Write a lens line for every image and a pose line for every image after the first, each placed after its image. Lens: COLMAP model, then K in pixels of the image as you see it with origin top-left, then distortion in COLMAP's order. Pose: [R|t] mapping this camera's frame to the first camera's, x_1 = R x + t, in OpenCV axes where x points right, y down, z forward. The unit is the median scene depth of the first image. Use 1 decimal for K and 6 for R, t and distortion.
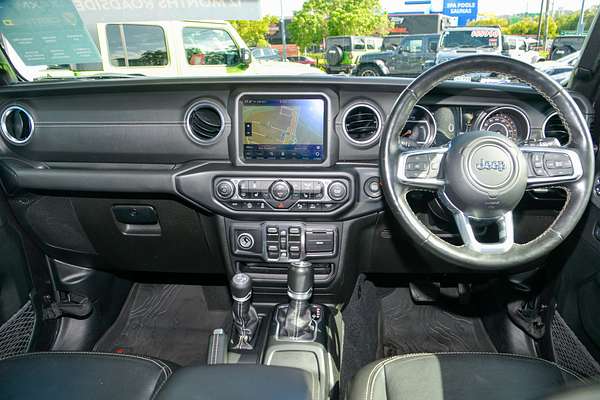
lens RADIAL K [[486.5, 0, 301.0], [0, 486.5, 220.9], [0, 0, 1]] dist [-0.120444, 0.062068]
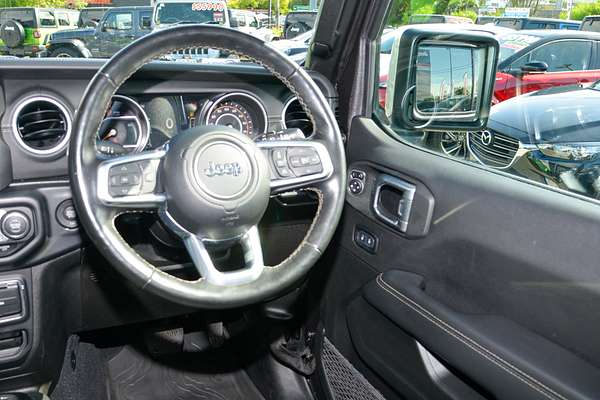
lens RADIAL K [[457.3, 0, 300.0], [0, 457.3, 200.0], [0, 0, 1]] dist [-0.102078, 0.057836]
pose [[0.890665, -0.112590, 0.440500, 0.167176], [0.123885, 0.992292, 0.003136, -0.050681], [-0.437457, 0.051778, 0.897747, 0.272732]]
